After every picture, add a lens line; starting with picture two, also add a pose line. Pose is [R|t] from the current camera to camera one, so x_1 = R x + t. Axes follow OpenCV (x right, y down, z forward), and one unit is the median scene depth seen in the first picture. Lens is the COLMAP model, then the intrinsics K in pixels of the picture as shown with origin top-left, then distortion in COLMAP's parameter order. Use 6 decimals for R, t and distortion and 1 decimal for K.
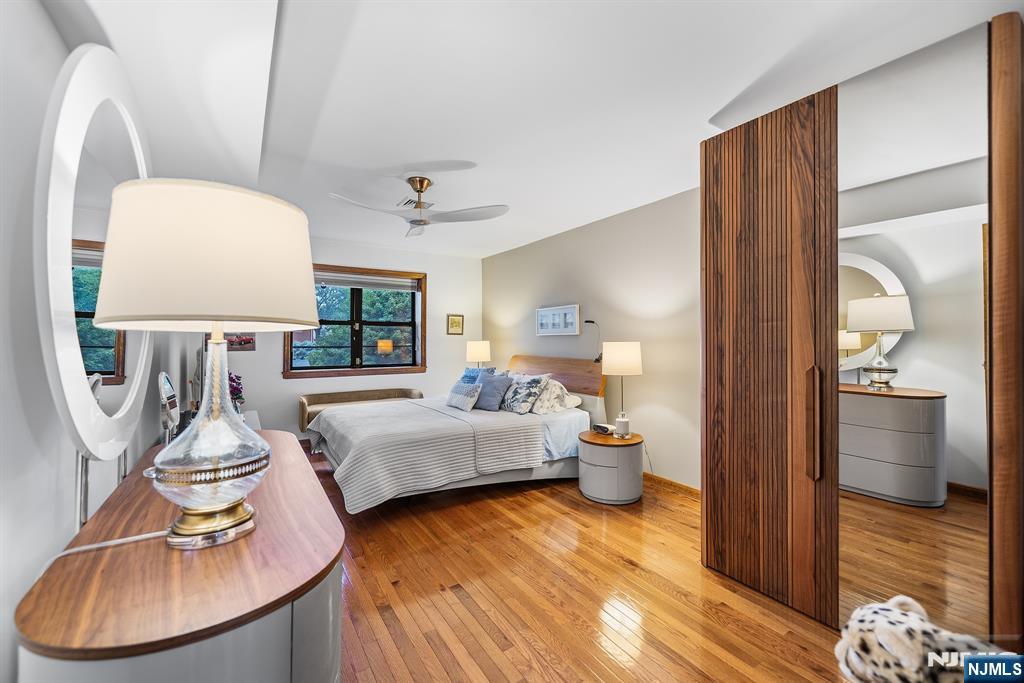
lens RADIAL K [[418.2, 0, 512.3], [0, 418.2, 337.6], [0, 0, 1]] dist [0.001542, 0.000377]
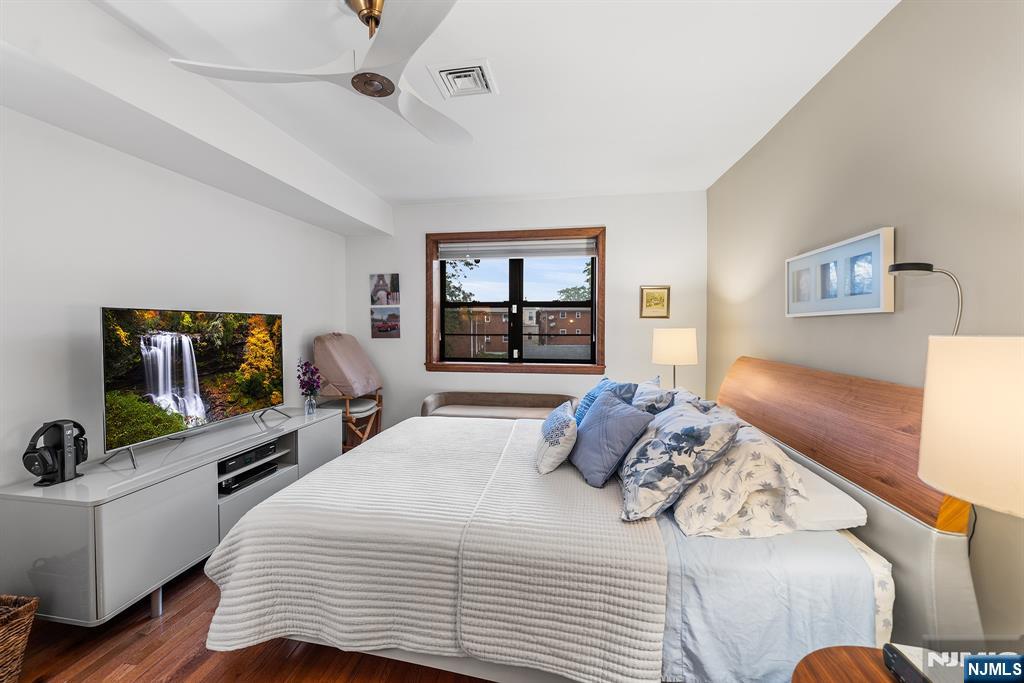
lens RADIAL K [[403.7, 0, 510.7], [0, 403.7, 340.0], [0, 0, 1]] dist [0.000914, 0.000181]
pose [[0.739642, 0.024716, -0.672547, 0.169628], [0.001853, 0.999247, 0.038760, 0.002766], [0.672998, -0.029915, 0.739039, 0.592354]]
